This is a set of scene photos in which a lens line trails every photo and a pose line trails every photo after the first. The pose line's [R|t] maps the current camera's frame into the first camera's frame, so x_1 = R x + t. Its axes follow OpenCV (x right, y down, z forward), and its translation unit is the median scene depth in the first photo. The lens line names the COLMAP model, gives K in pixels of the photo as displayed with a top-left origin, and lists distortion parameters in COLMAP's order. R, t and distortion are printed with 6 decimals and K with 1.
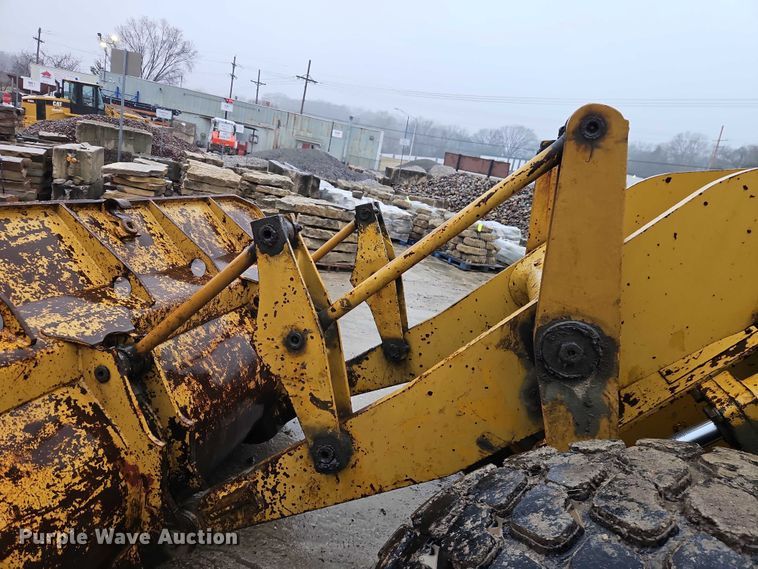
lens RADIAL K [[497.2, 0, 378.9], [0, 497.2, 273.9], [0, 0, 1]] dist [0.071331, -0.049625]
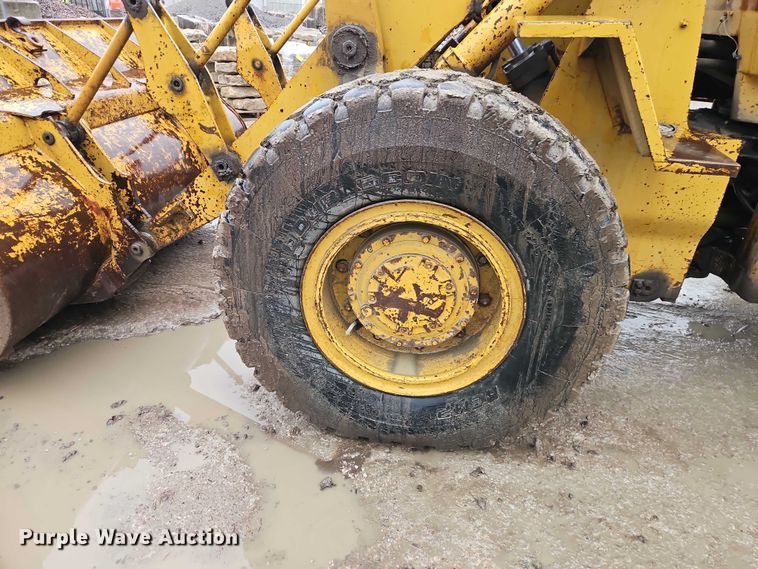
lens RADIAL K [[497.2, 0, 378.9], [0, 497.2, 273.9], [0, 0, 1]] dist [0.071331, -0.049625]
pose [[0.983620, -0.174753, 0.044191, 0.214236], [0.156625, 0.949944, 0.270323, 0.312367], [-0.089219, -0.258974, 0.961755, -0.510967]]
